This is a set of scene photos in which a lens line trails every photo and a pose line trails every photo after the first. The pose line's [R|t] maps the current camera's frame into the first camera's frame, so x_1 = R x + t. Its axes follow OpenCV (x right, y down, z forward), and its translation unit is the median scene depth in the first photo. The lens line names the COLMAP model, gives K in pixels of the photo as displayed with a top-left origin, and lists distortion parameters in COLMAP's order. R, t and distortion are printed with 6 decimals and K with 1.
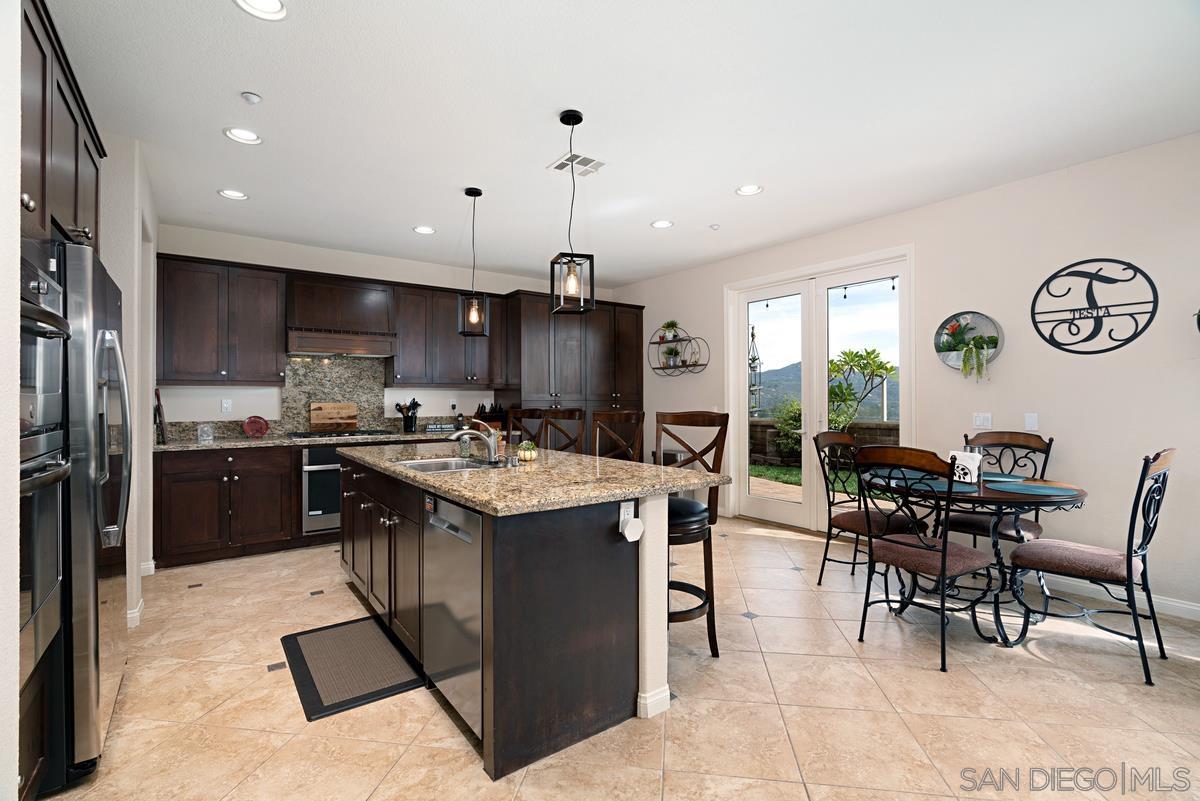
lens RADIAL K [[541.1, 0, 596.9], [0, 541.1, 397.5], [0, 0, 1]] dist [-0.008116, 0.000925]
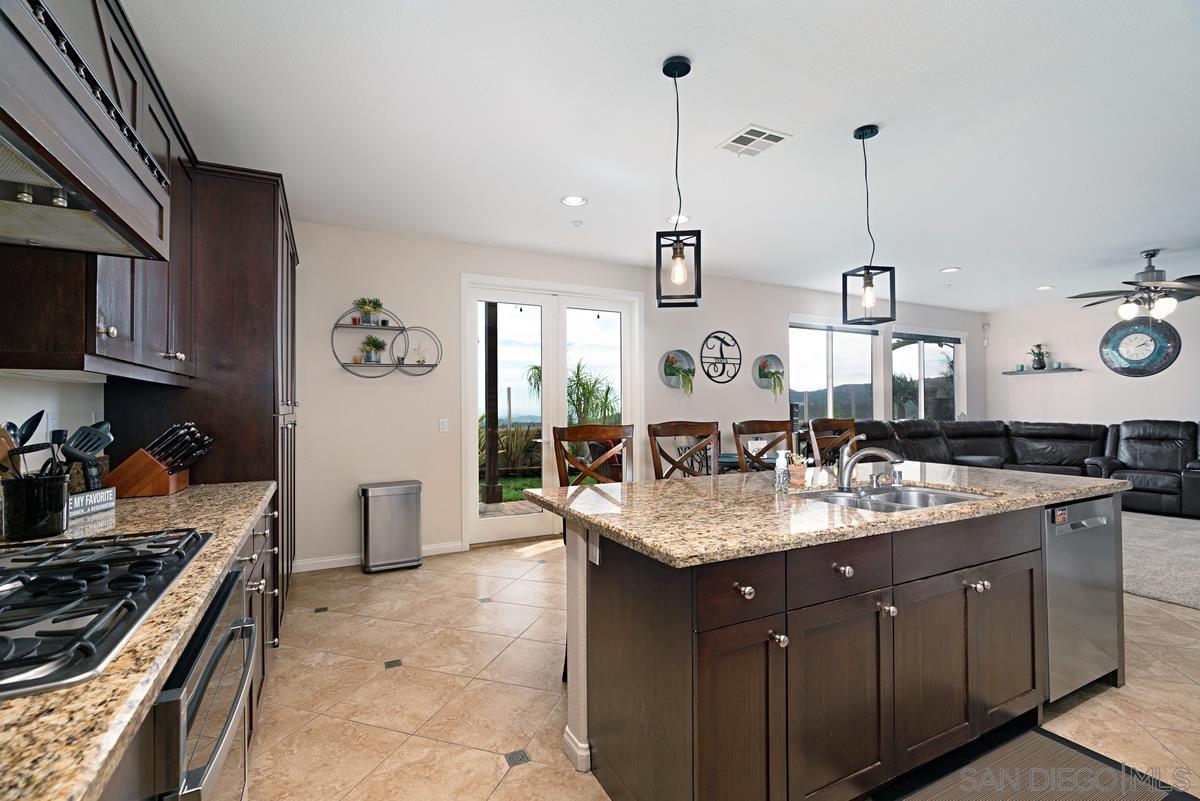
lens RADIAL K [[541.1, 0, 596.4], [0, 541.1, 400.7], [0, 0, 1]] dist [-0.008116, 0.000925]
pose [[0.157272, 0.009849, 0.987506, -0.508579], [0.001392, 0.999947, -0.010195, -0.002195], [-0.987554, 0.002978, 0.157250, 0.607088]]
